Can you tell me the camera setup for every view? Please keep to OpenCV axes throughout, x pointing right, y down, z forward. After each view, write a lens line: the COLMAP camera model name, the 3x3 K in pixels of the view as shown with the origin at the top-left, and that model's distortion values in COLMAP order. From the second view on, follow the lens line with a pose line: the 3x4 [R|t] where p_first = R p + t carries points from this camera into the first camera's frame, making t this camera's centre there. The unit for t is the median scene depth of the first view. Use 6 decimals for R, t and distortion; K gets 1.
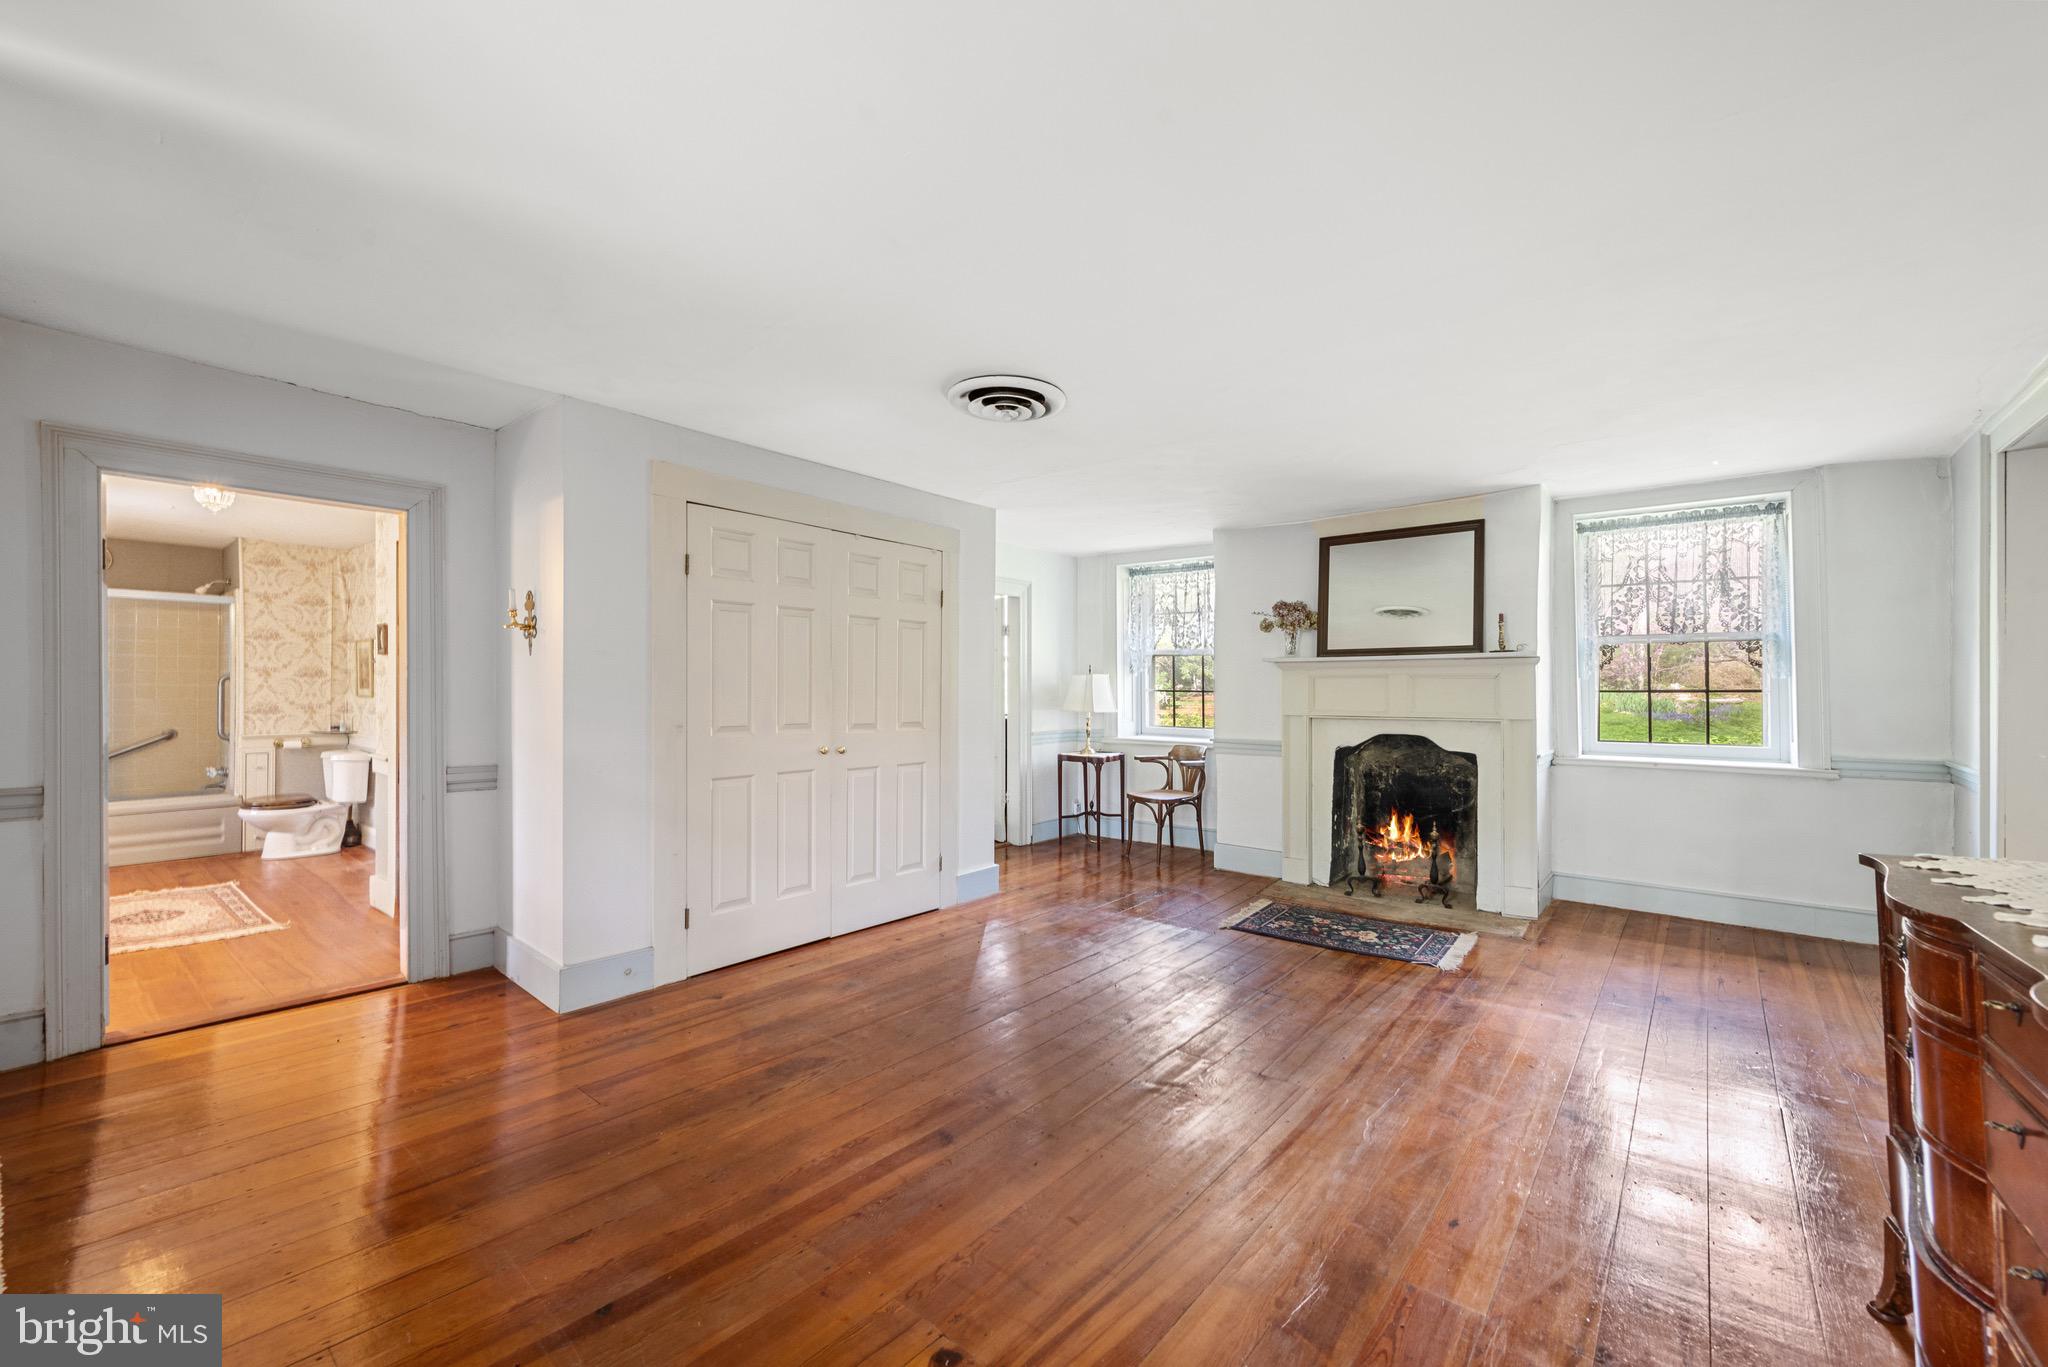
lens RADIAL K [[827.0, 0, 1021.8], [0, 827.0, 687.9], [0, 0, 1]] dist [0.006193, -0.000497]
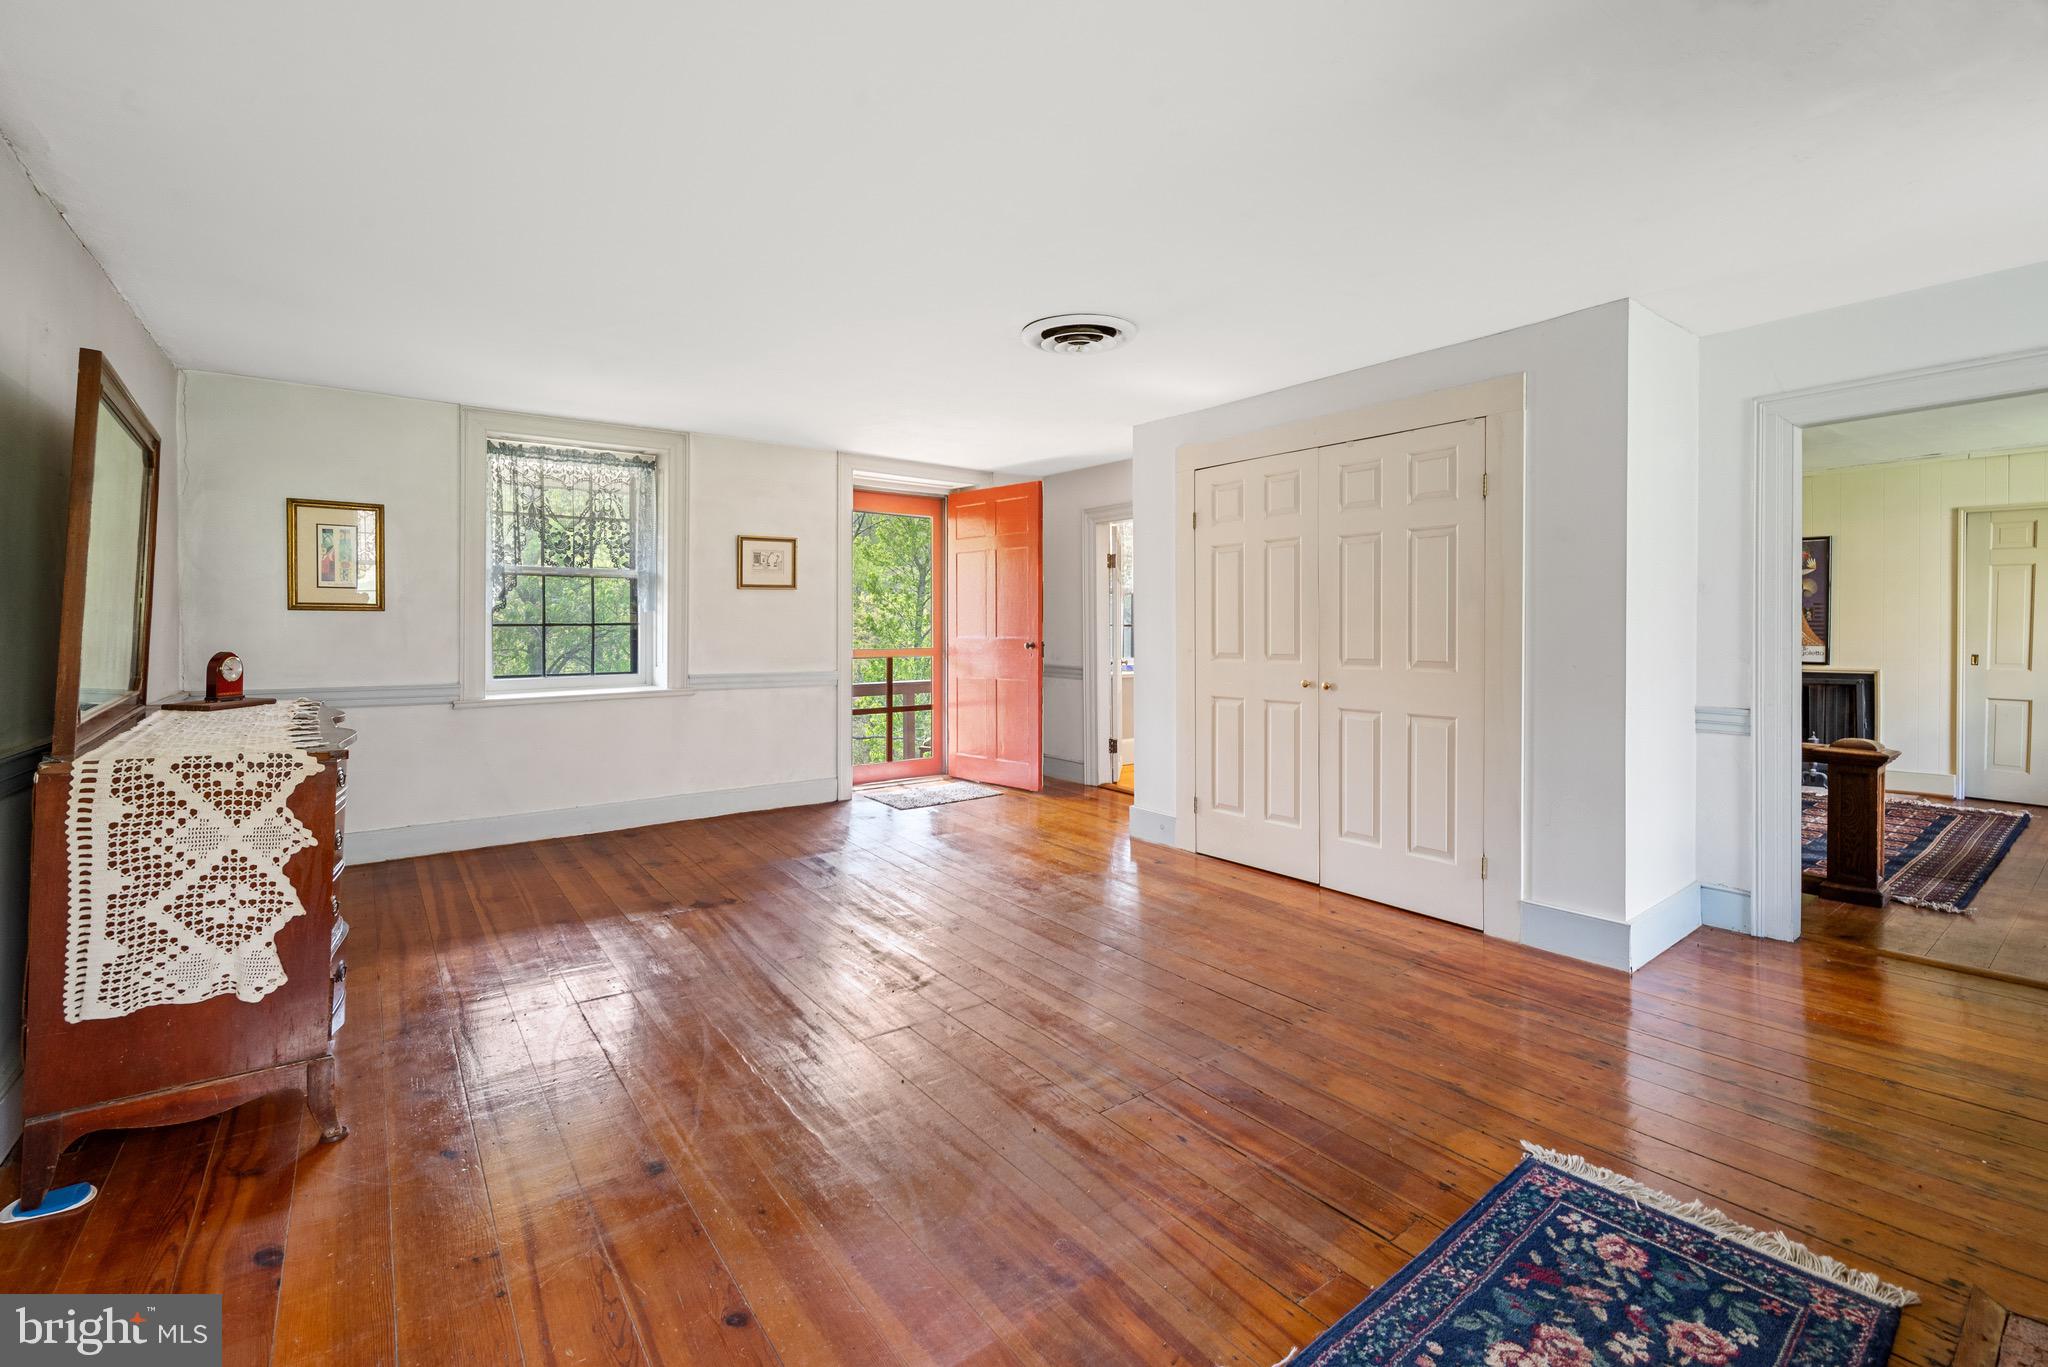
lens RADIAL K [[871.6, 0, 1010.7], [0, 871.6, 629.2], [0, 0, 1]] dist [-0.000619, 0.000384]
pose [[-0.241751, -0.000936, -0.970338, 0.811000], [0.005997, 0.999979, -0.002459, 0.013480], [0.970320, -0.006414, -0.241741, 0.904035]]
